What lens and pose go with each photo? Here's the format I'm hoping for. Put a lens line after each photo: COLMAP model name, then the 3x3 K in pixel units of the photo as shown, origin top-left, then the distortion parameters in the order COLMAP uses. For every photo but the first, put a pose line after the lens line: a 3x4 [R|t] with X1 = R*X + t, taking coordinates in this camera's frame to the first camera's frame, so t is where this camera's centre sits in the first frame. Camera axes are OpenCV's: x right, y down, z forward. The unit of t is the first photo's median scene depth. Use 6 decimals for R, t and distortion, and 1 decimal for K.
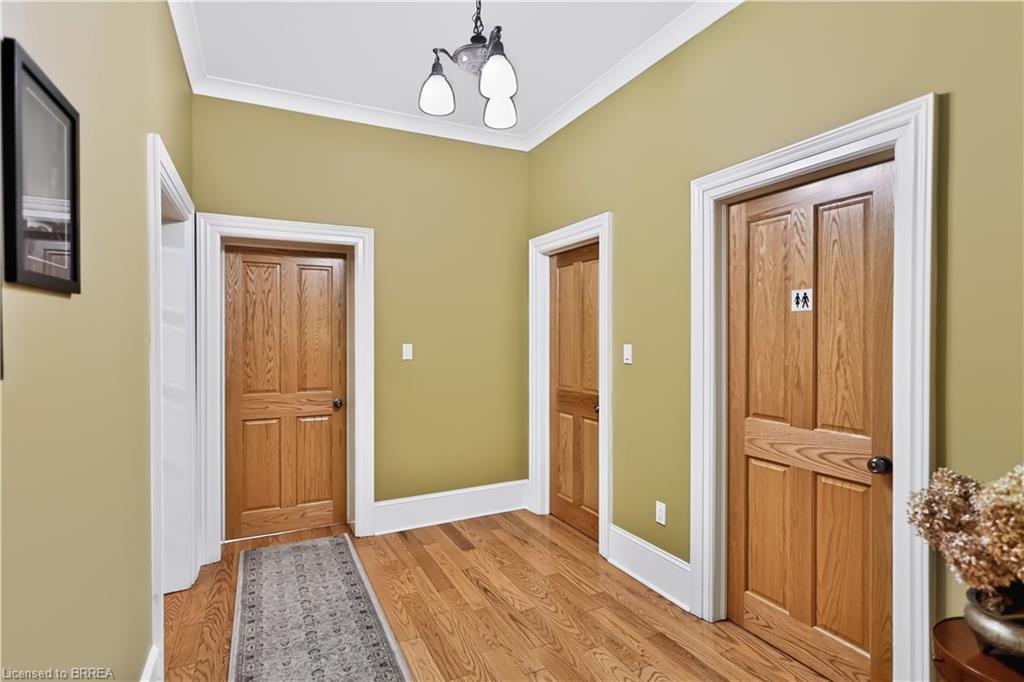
lens RADIAL K [[514.0, 0, 511.1], [0, 514.0, 337.8], [0, 0, 1]] dist [-0.001555, -0.000066]
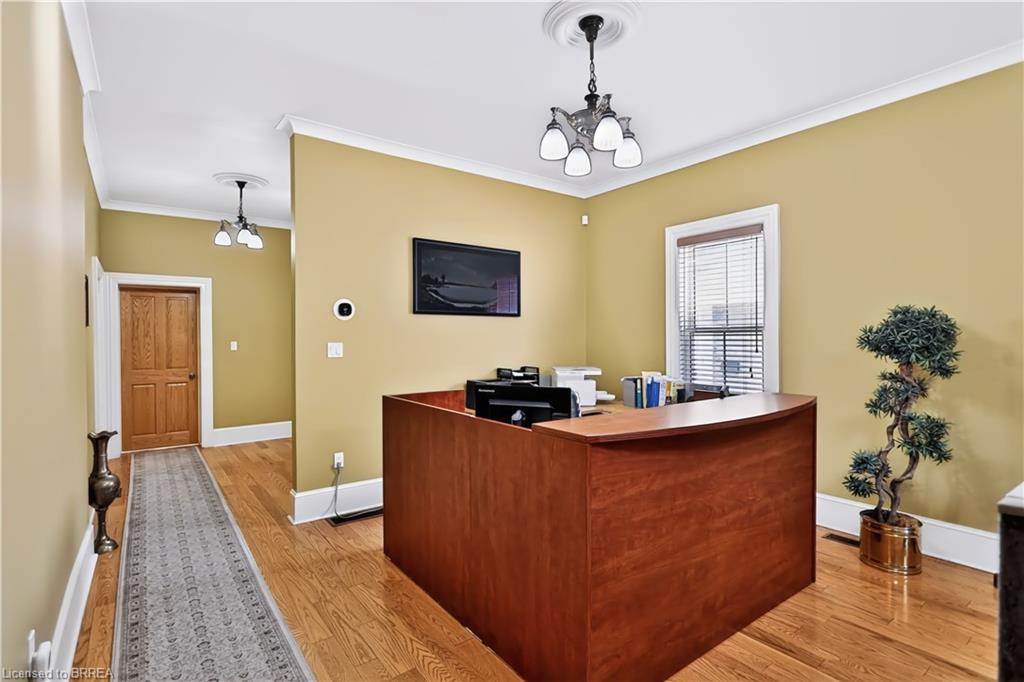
lens RADIAL K [[514.0, 0, 519.4], [0, 514.0, 342.1], [0, 0, 1]] dist [-0.001555, -0.000066]
pose [[0.983394, -0.012665, 0.181039, 0.060551], [0.011364, 0.999902, 0.008224, 0.000400], [-0.181126, -0.006031, 0.983441, -0.124297]]
